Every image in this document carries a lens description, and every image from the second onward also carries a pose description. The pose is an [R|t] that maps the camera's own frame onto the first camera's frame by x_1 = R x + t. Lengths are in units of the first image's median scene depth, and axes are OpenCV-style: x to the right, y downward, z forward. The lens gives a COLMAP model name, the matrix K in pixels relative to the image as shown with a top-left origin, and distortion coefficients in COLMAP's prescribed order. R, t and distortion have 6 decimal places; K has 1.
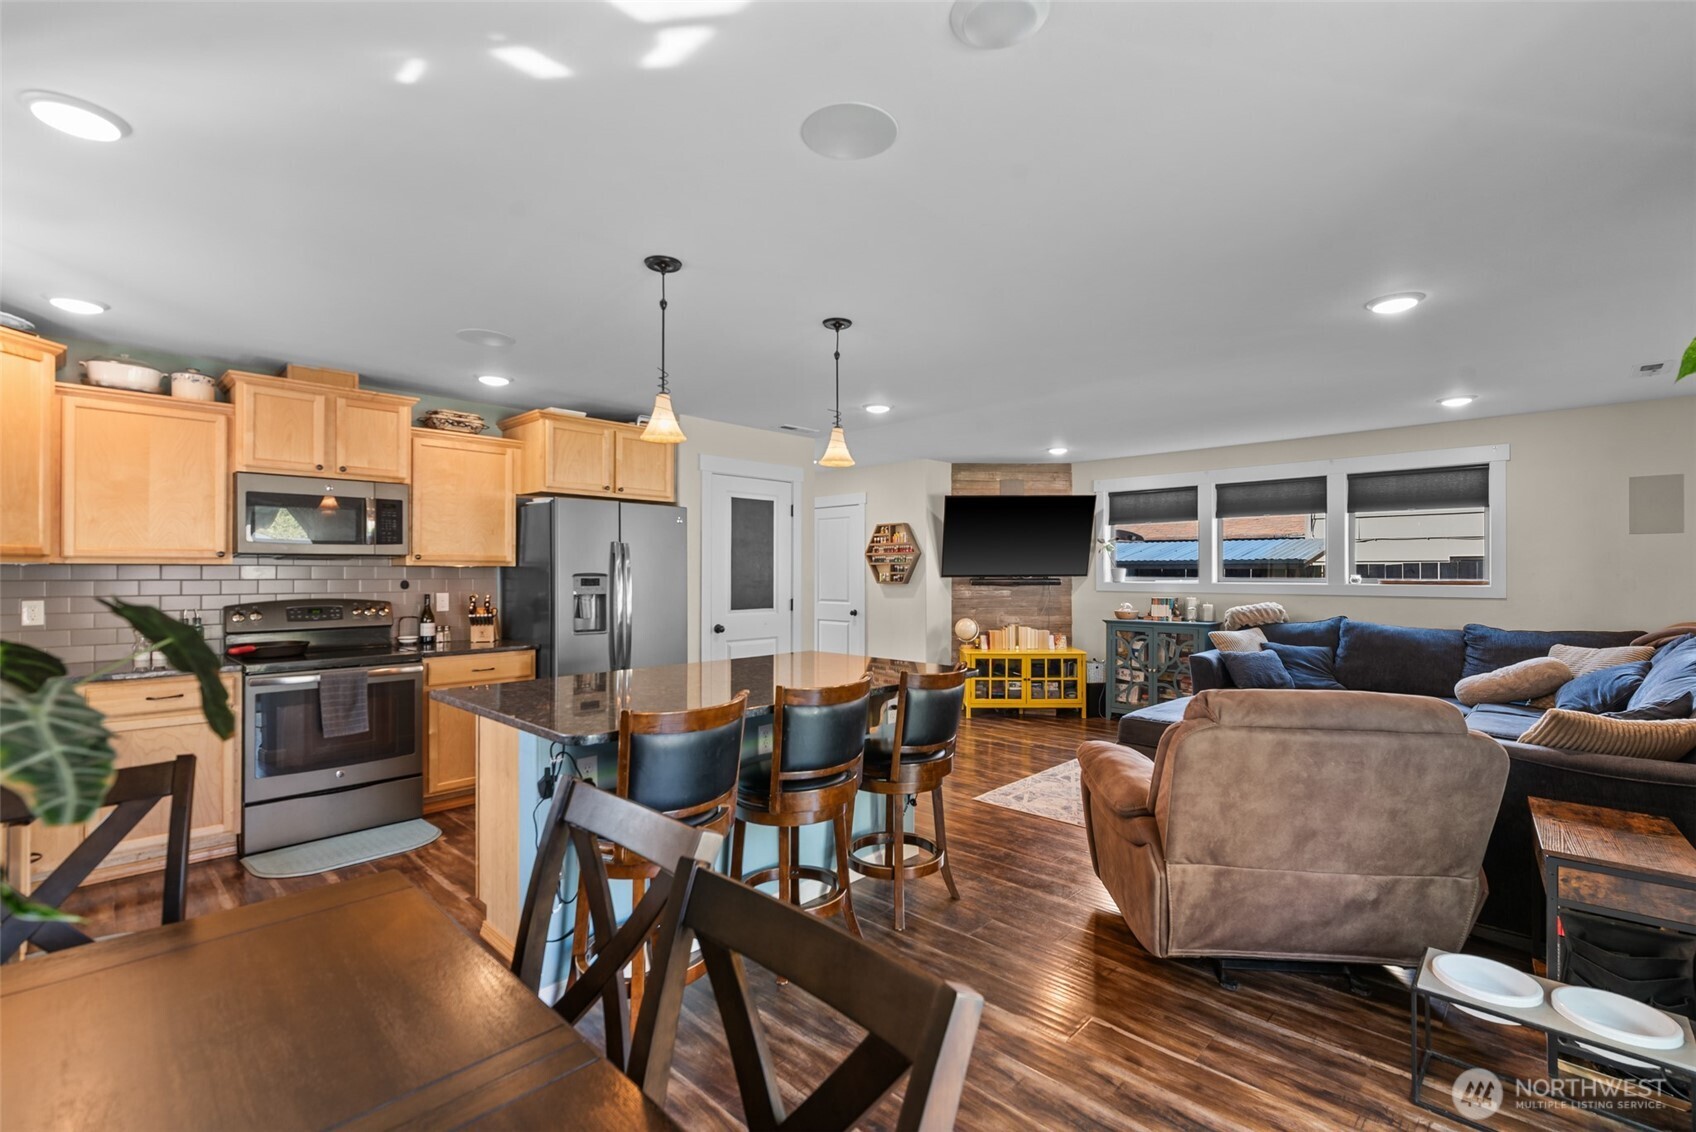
lens RADIAL K [[748.4, 0, 862.4], [0, 748.4, 570.8], [0, 0, 1]] dist [0.004126, -0.000828]
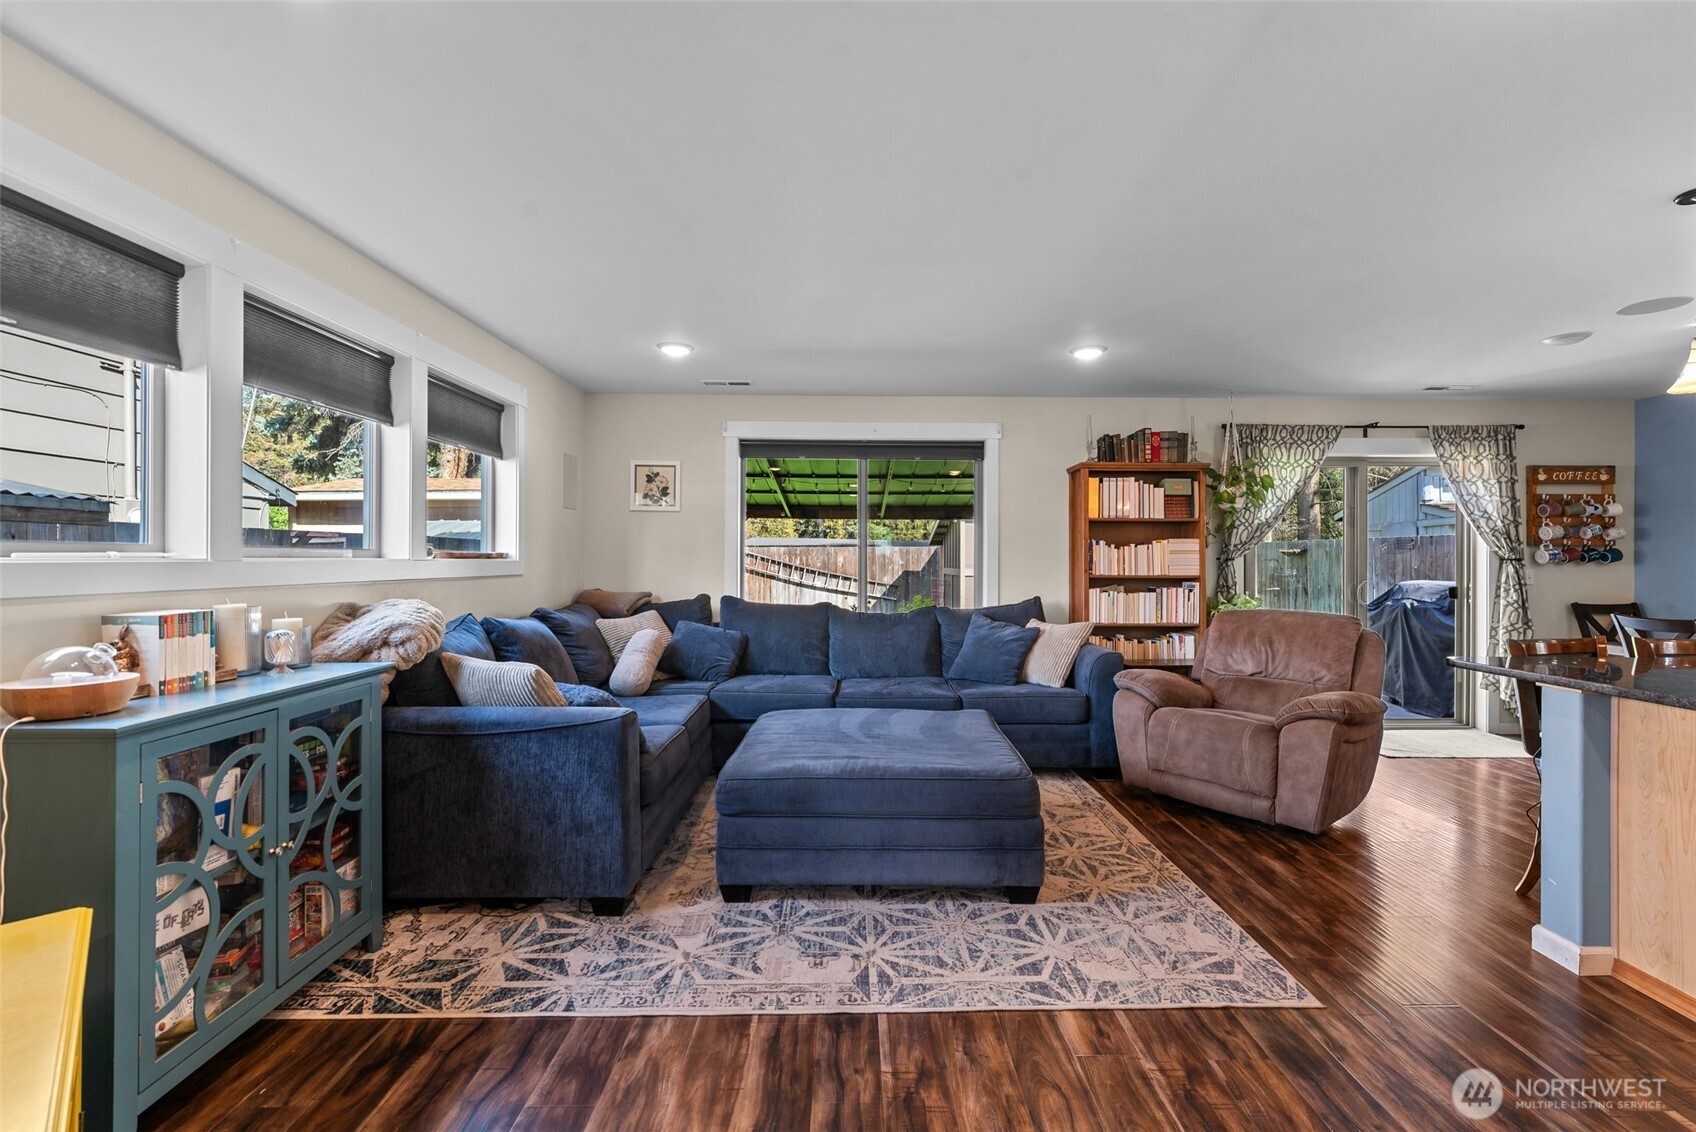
lens RADIAL K [[733.3, 0, 862.7], [0, 733.3, 560.3], [0, 0, 1]] dist [0.001989, 0.000121]
pose [[-0.696279, -0.005205, 0.717753, 0.013371], [-0.007031, 0.999975, 0.000431, 0.017760], [-0.717737, -0.004746, -0.696298, 1.299033]]
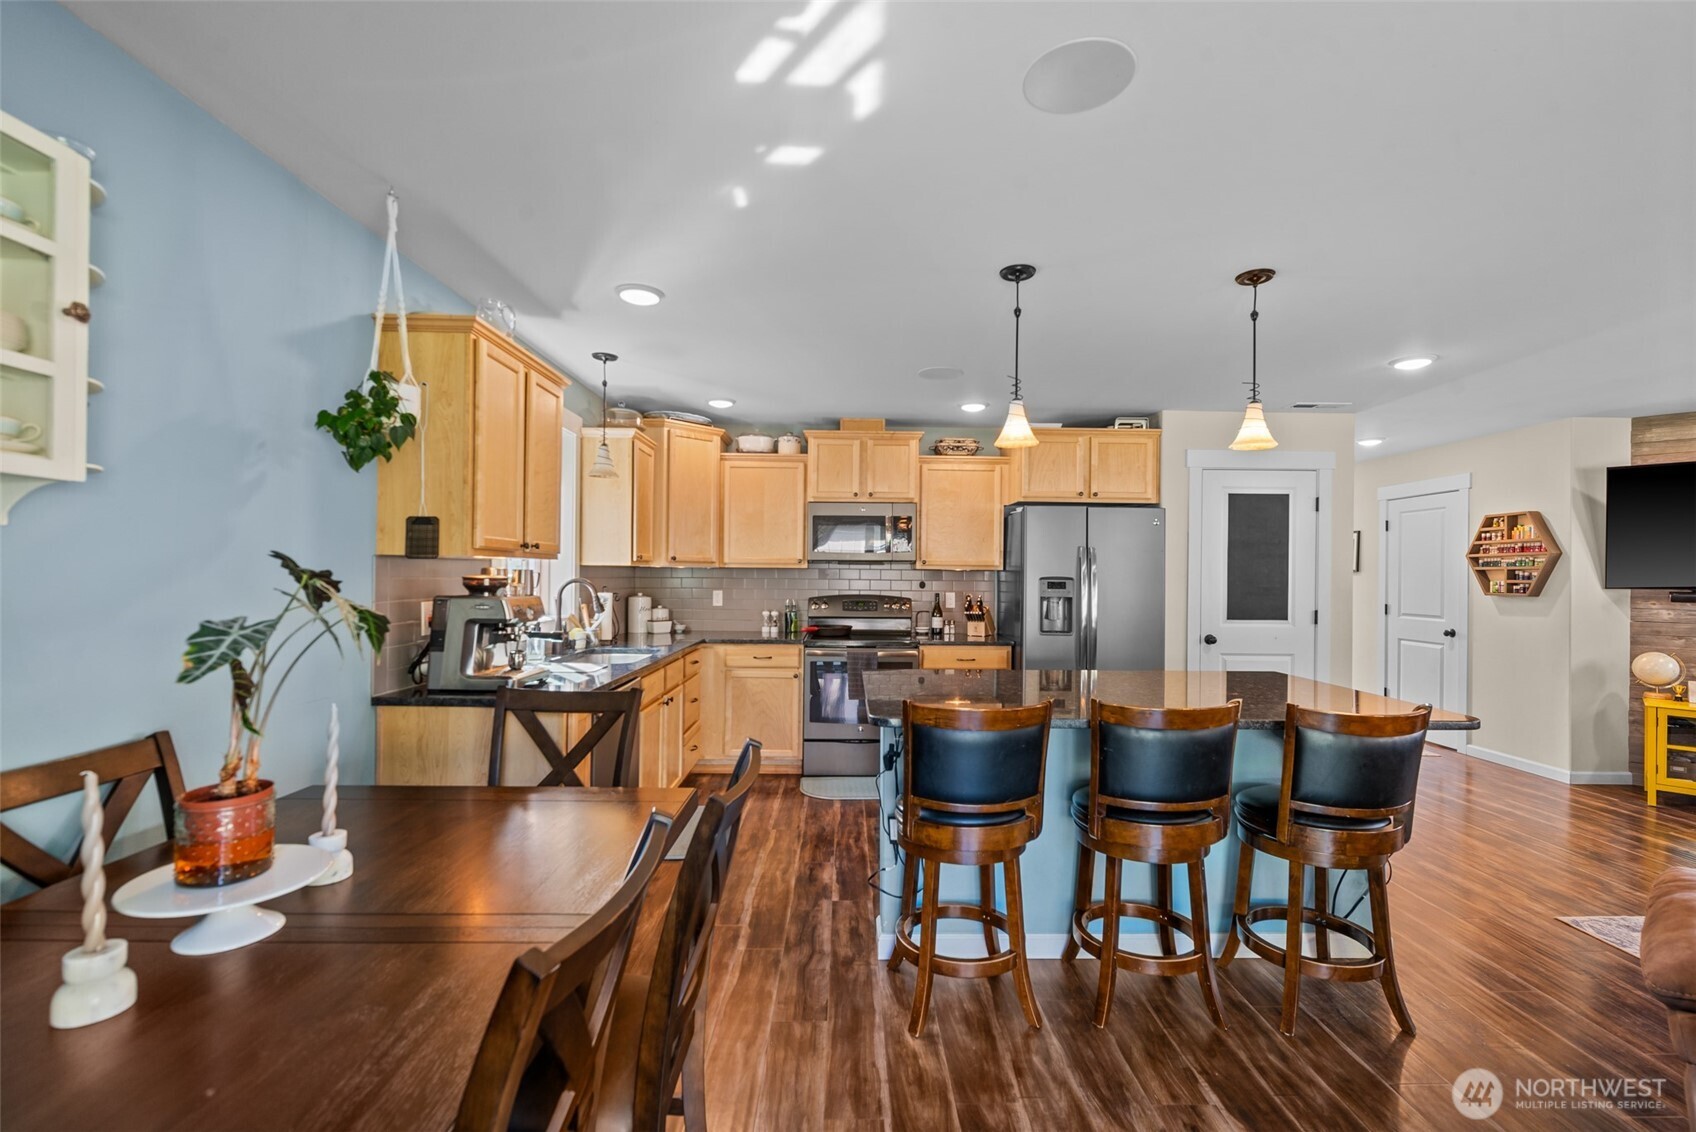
lens RADIAL K [[736.6, 0, 862.6], [0, 736.6, 569.4], [0, 0, 1]] dist [0.001516, -0.000134]
pose [[0.702118, 0.001220, -0.712059, 0.153028], [-0.007936, 0.999950, -0.006112, 0.001270], [0.712016, 0.009942, 0.702093, 0.074828]]
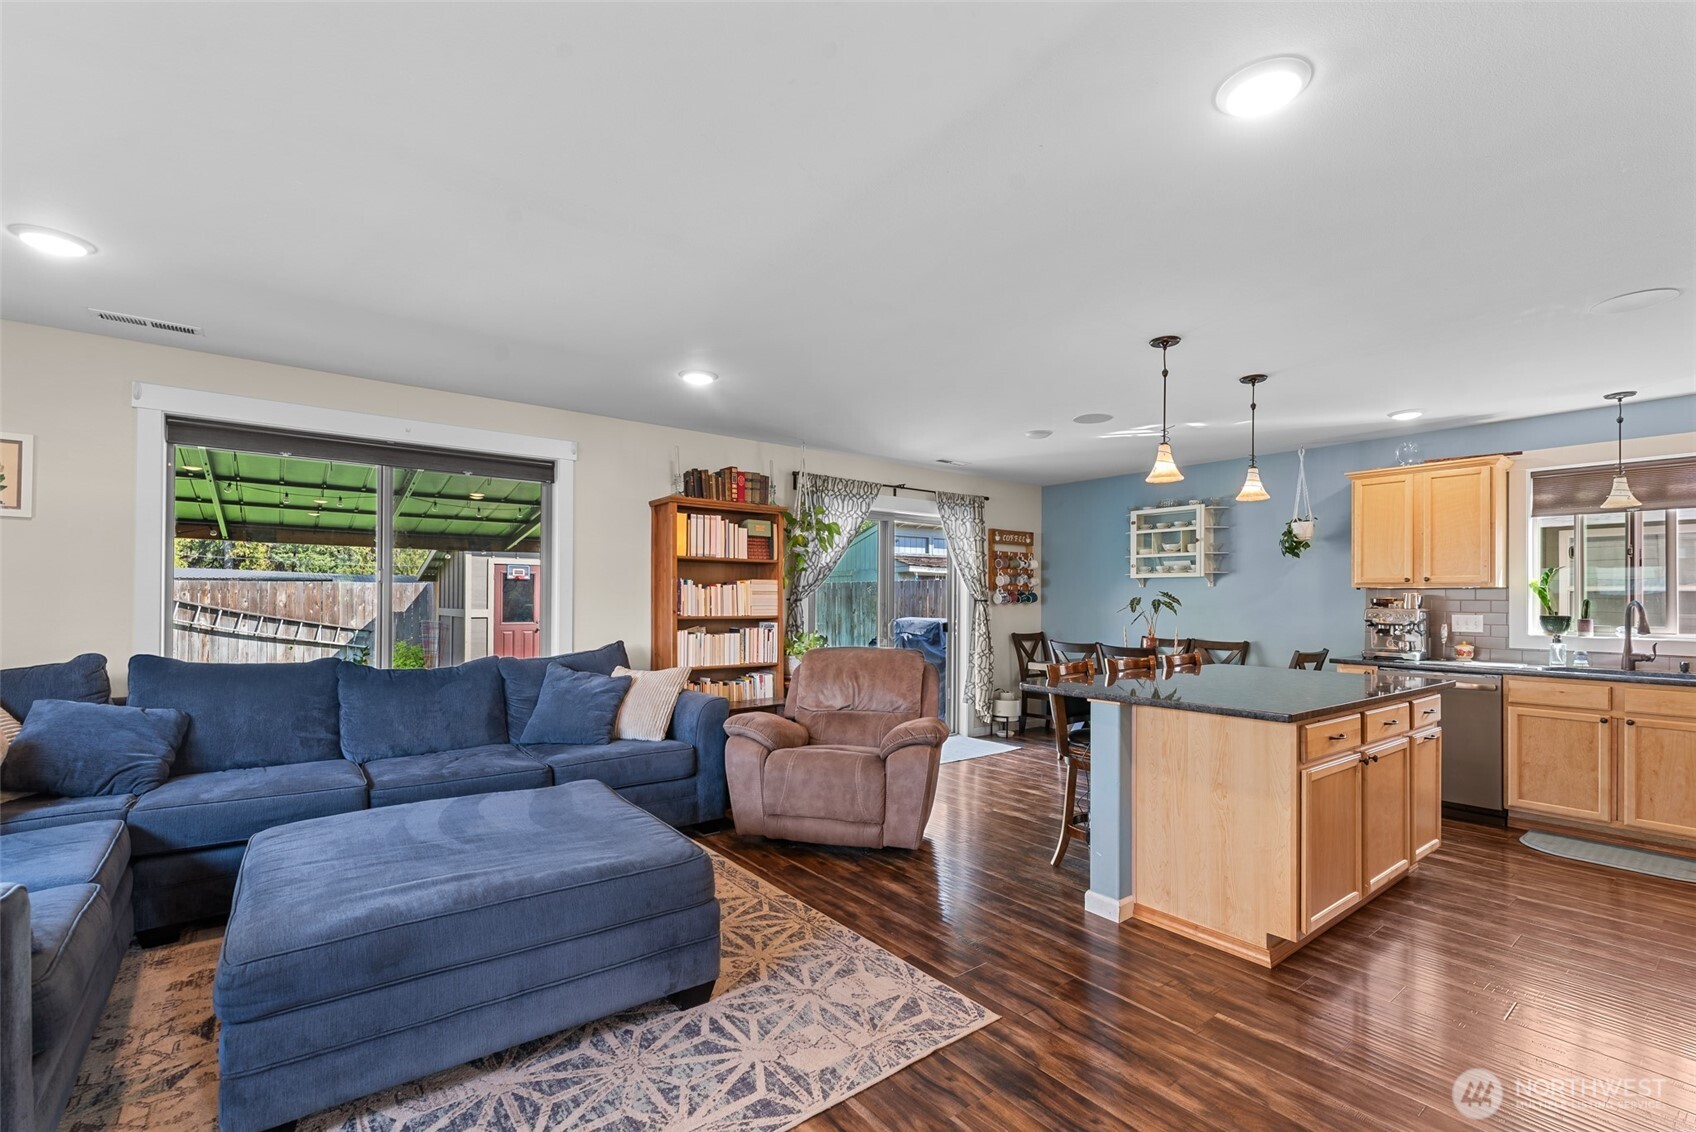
lens RADIAL K [[737.5, 0, 855.5], [0, 737.5, 597.1], [0, 0, 1]] dist [0.001896, -0.000674]
pose [[-0.988999, -0.007678, 0.147720, 0.145041], [-0.008971, 0.999927, -0.008090, 0.017197], [-0.147647, -0.009327, -0.988996, 1.282106]]
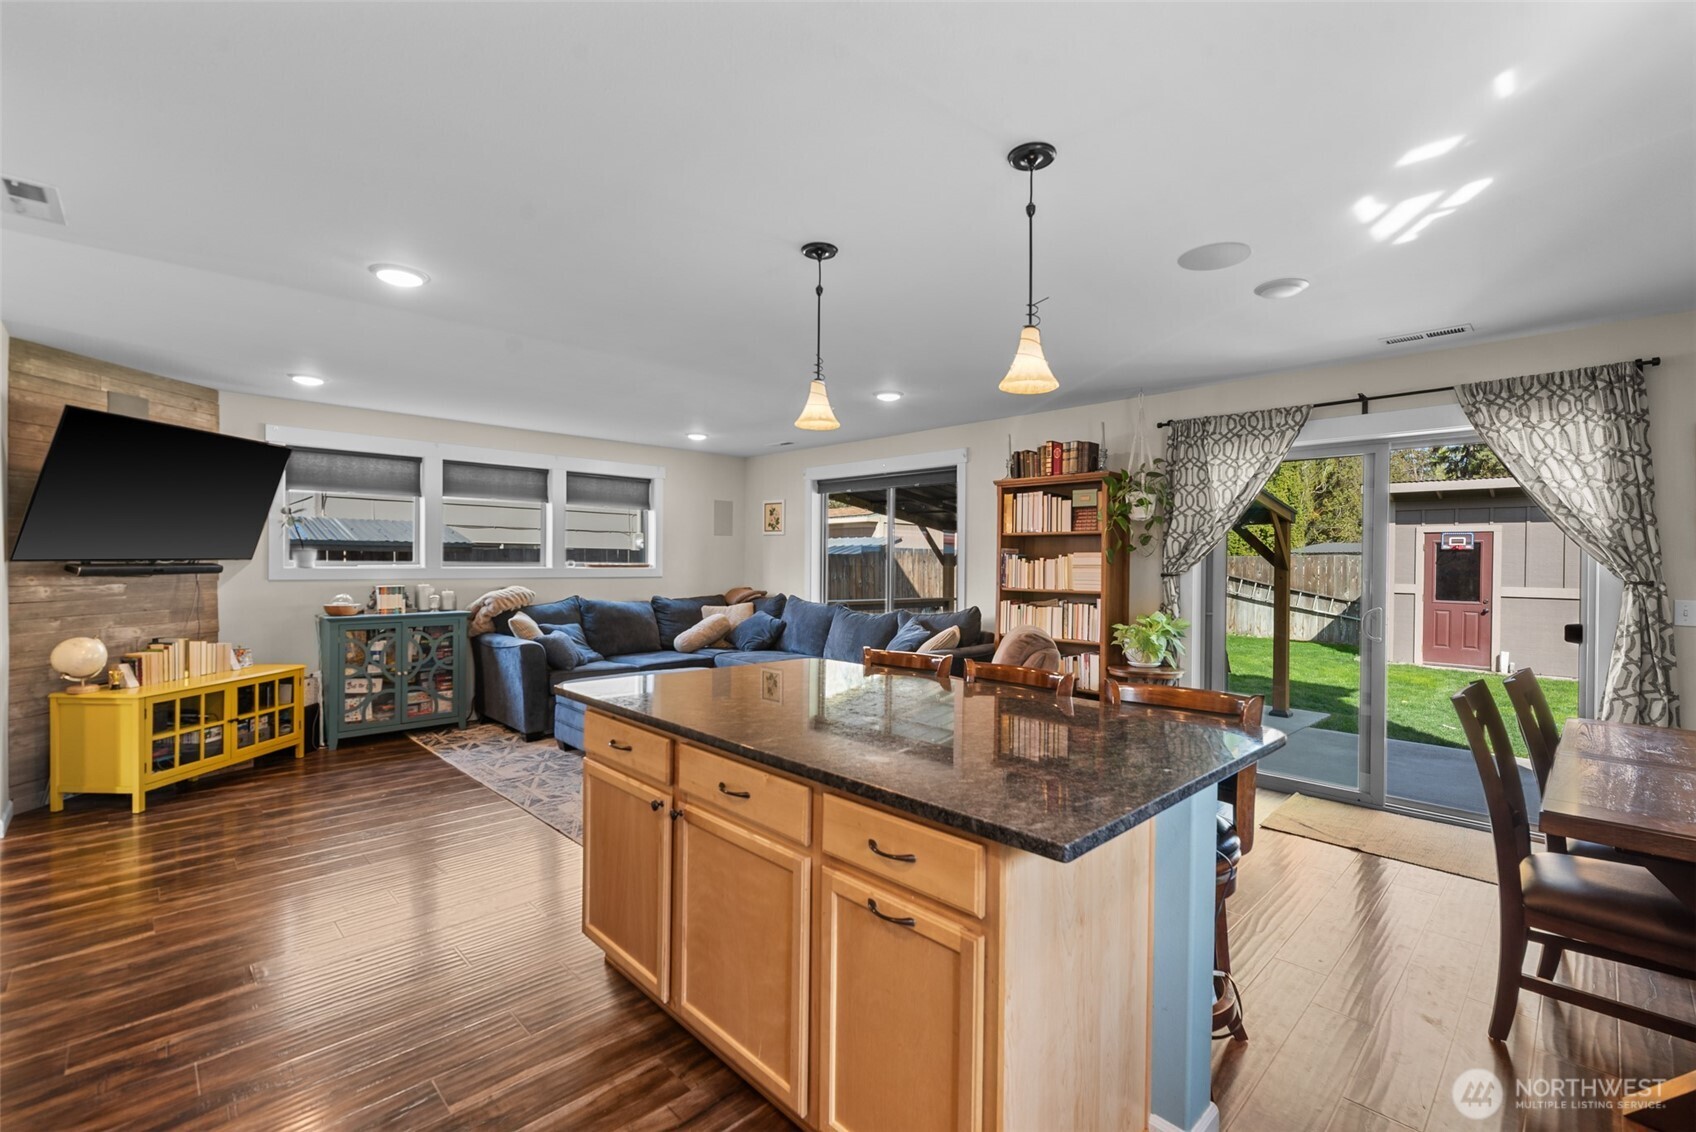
lens RADIAL K [[736.6, 0, 862.6], [0, 736.6, 569.4], [0, 0, 1]] dist [0.001516, -0.000134]
pose [[0.032736, -0.011812, 0.999394, -0.518129], [-0.013422, 0.999835, 0.012257, 0.000501], [-0.999374, -0.013815, 0.032573, 0.578412]]
